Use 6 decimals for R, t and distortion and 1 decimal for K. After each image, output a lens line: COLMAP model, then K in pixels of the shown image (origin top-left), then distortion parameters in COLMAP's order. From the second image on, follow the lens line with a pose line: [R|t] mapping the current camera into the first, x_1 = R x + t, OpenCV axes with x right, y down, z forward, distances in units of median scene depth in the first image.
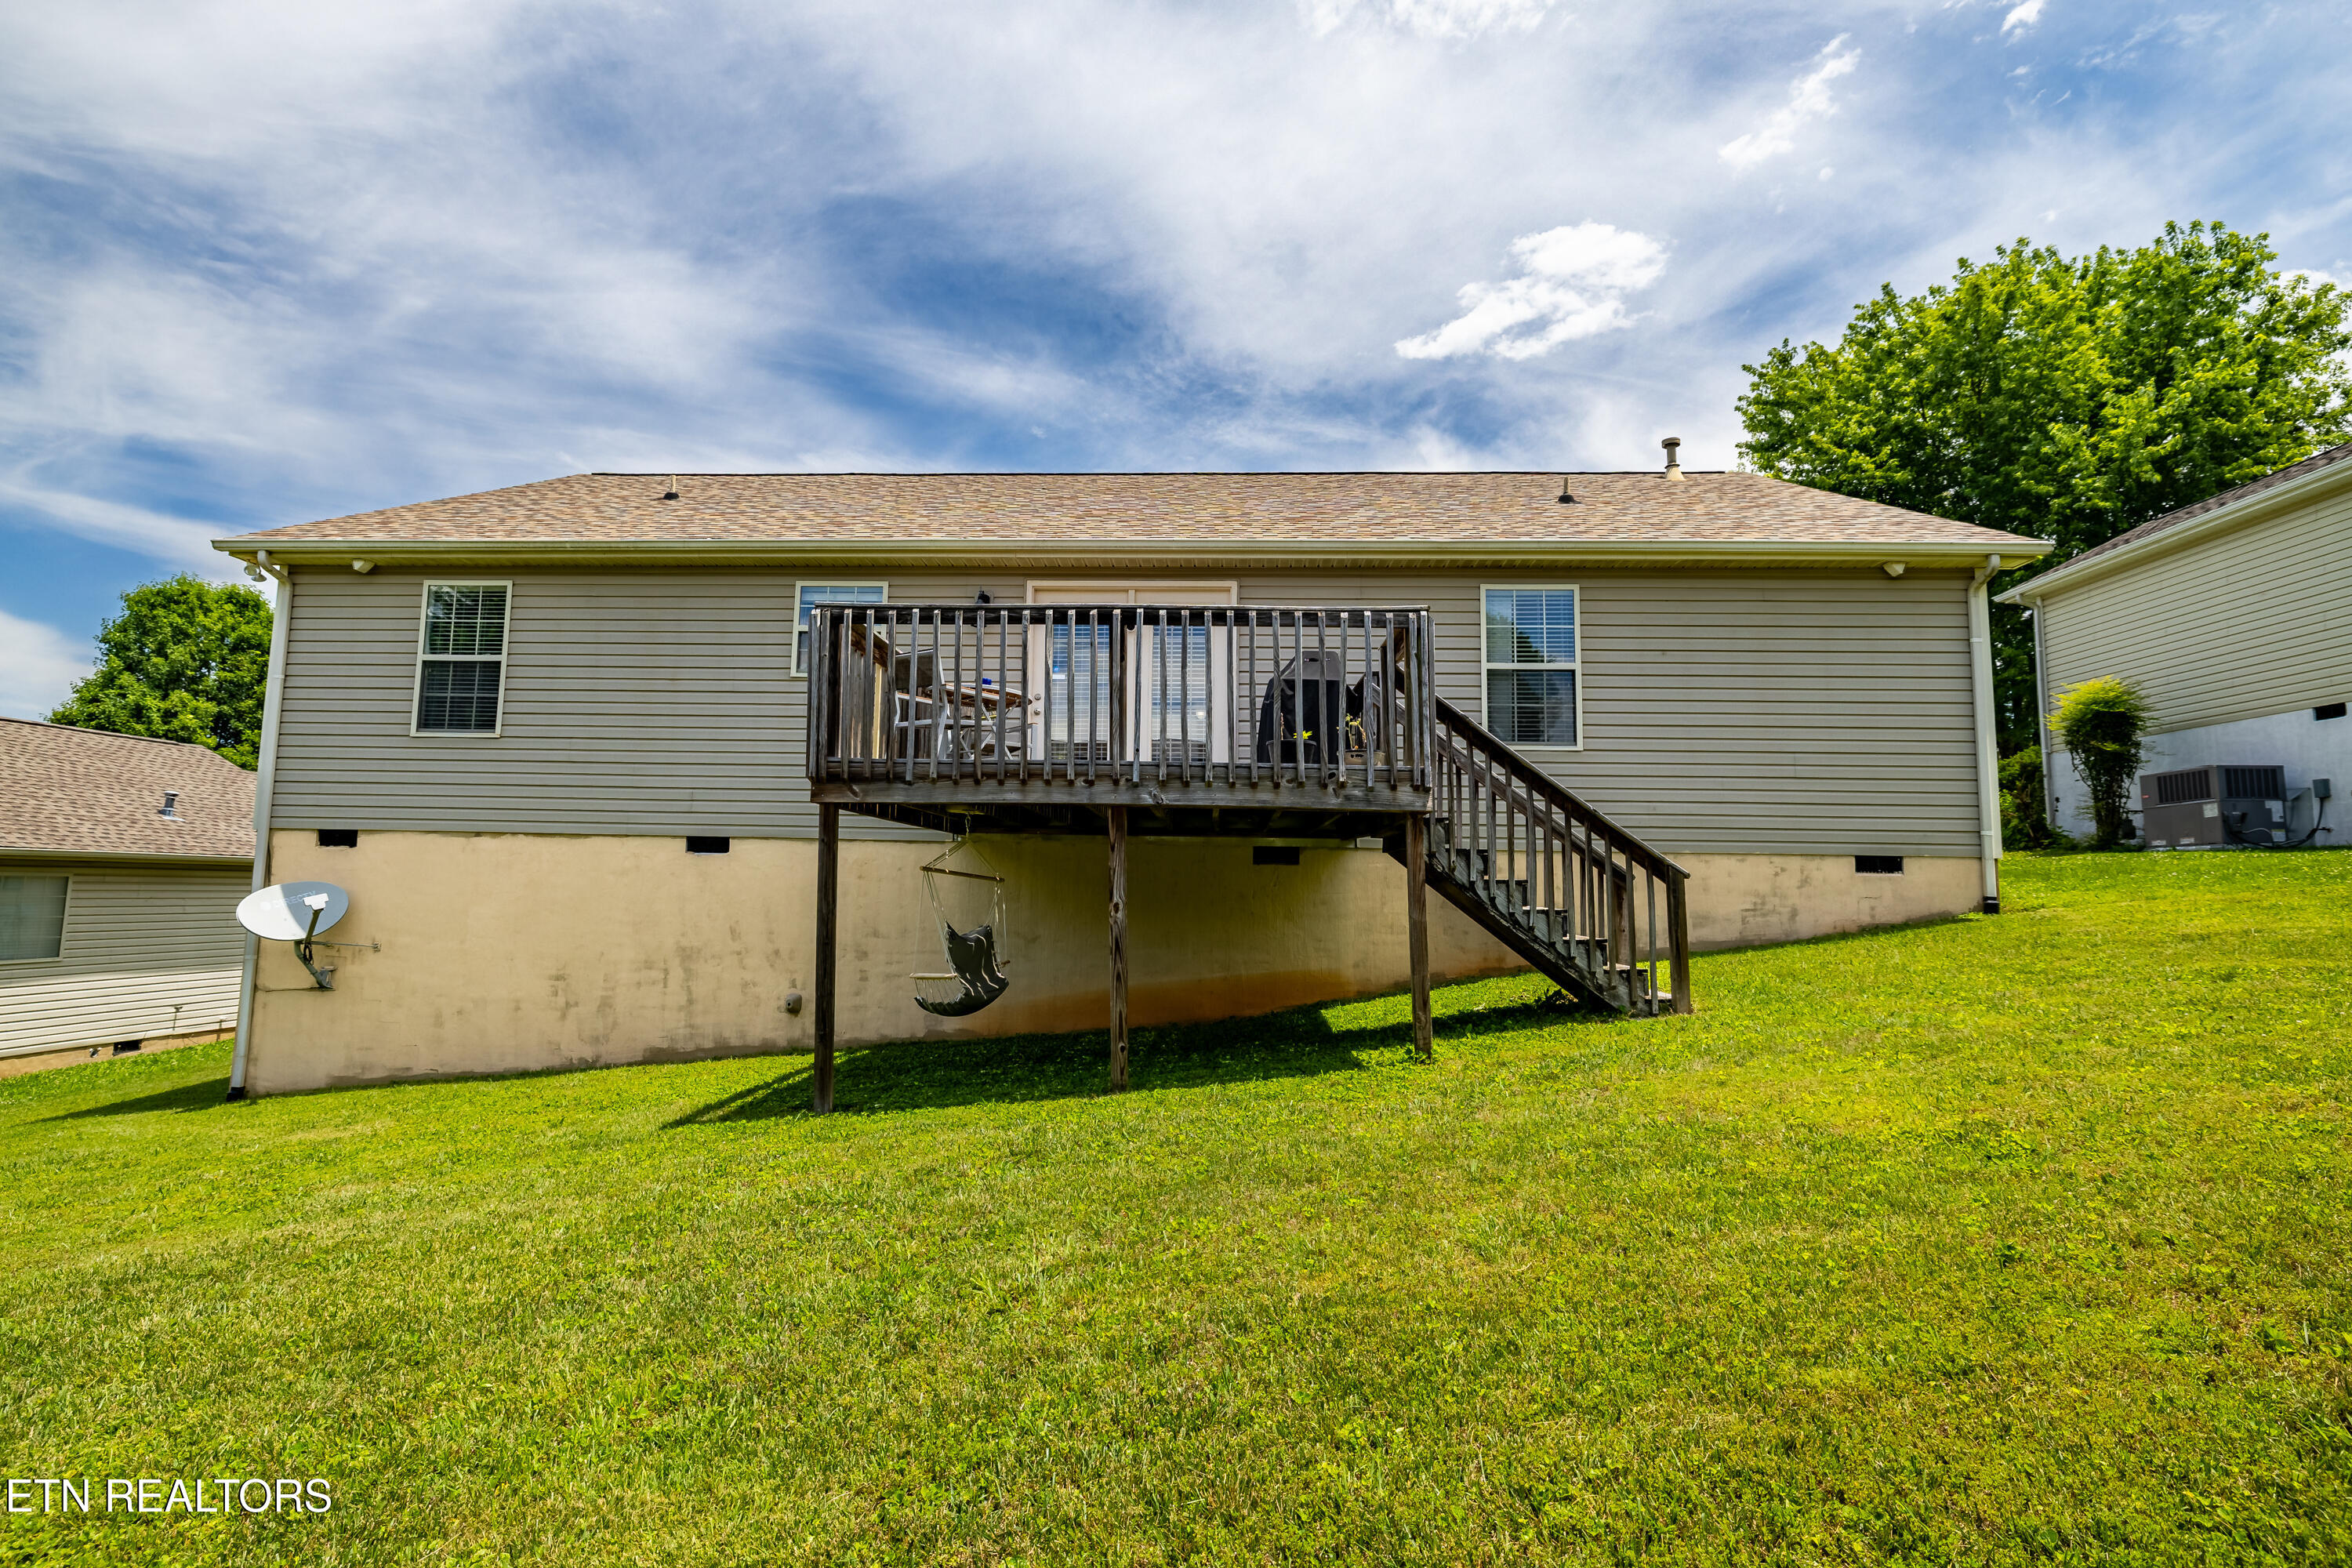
lens RADIAL K [[1093.1, 0, 1167.5], [0, 1093.1, 772.8], [0, 0, 1]] dist [-0.005481, 0.000278]
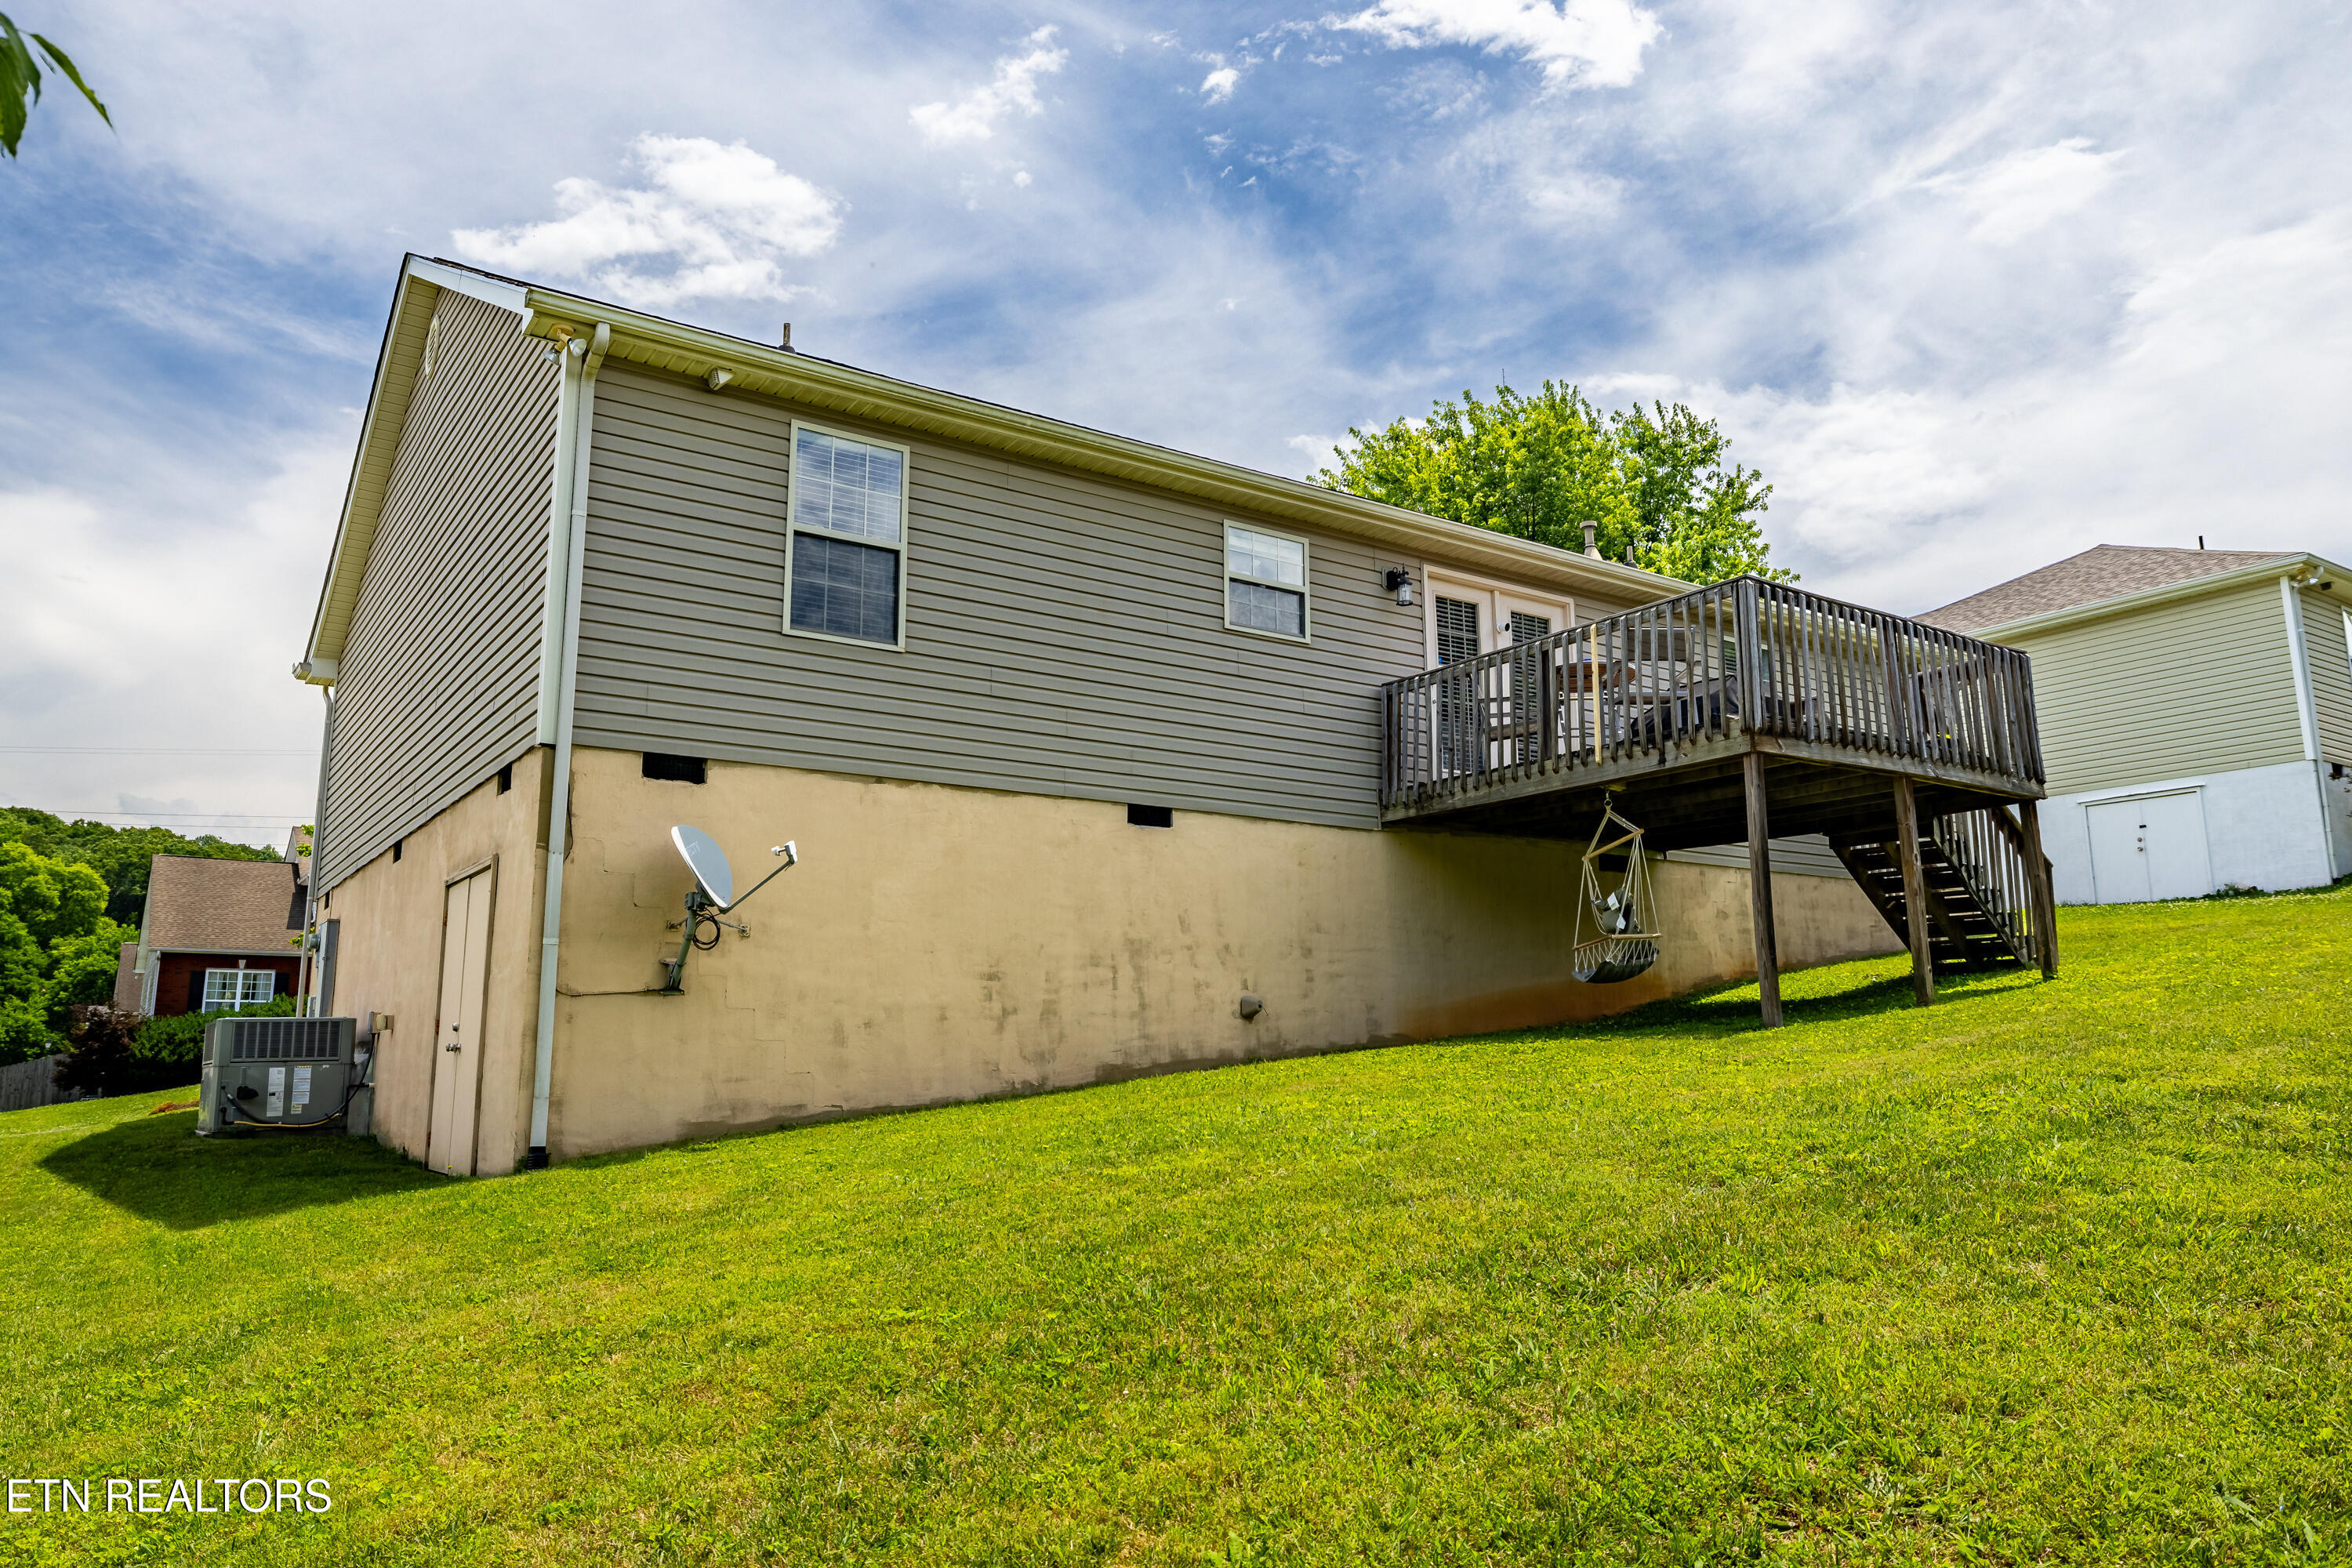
lens RADIAL K [[1592.6, 0, 1176.0], [0, 1592.6, 784.0], [0, 0, 1]] dist [-0.004216, -0.000440]
pose [[0.792926, 0.084549, 0.603423, -1.143060], [-0.037248, 0.995200, -0.090498, 0.151283], [-0.608178, 0.049282, 0.792270, 0.042039]]
